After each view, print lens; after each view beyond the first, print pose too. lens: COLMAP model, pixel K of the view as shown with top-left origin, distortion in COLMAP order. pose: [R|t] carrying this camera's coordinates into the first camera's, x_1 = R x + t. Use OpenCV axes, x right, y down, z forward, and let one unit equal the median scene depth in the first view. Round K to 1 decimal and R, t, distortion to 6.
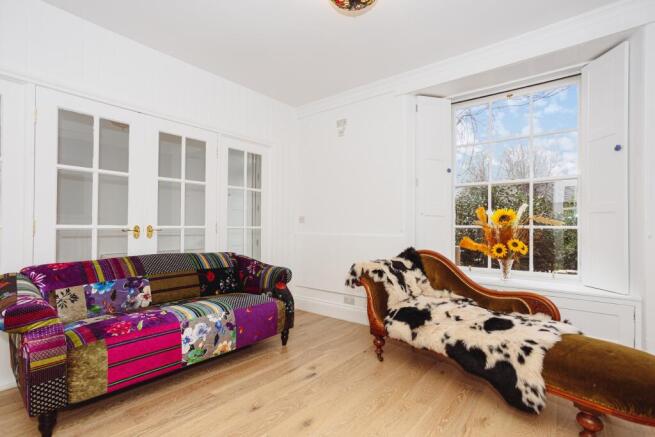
lens RADIAL K [[317.6, 0, 327.0], [0, 317.6, 220.7], [0, 0, 1]] dist [-0.058472, 0.036098]
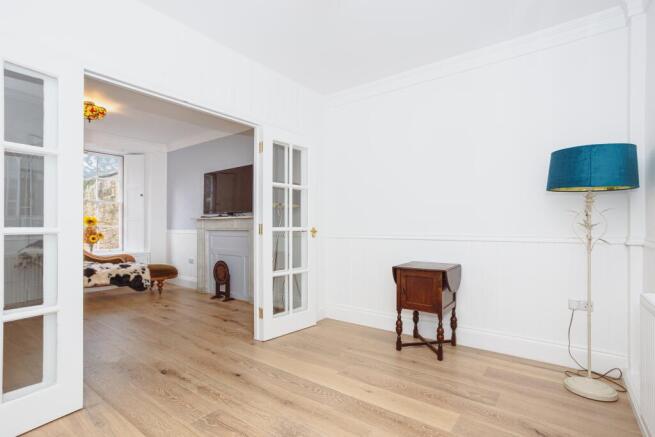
lens RADIAL K [[317.6, 0, 327.0], [0, 317.6, 220.7], [0, 0, 1]] dist [-0.058472, 0.036098]
pose [[-0.040169, 0.002914, 0.999189, -1.854641], [-0.011599, 0.999927, -0.003382, -0.035392], [-0.999126, -0.011726, -0.040132, -0.465881]]
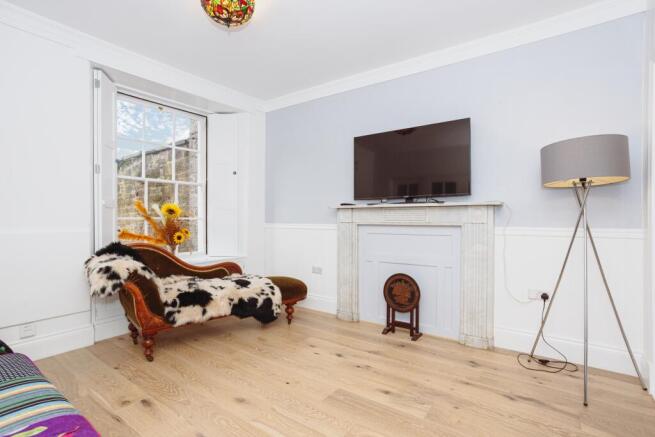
lens RADIAL K [[317.6, 0, 327.0], [0, 317.6, 220.7], [0, 0, 1]] dist [-0.058472, 0.036098]
pose [[-0.054551, -0.017693, 0.998354, -0.947342], [-0.016290, 0.999726, 0.016827, -0.004415], [-0.998378, -0.015345, -0.054825, 0.626760]]
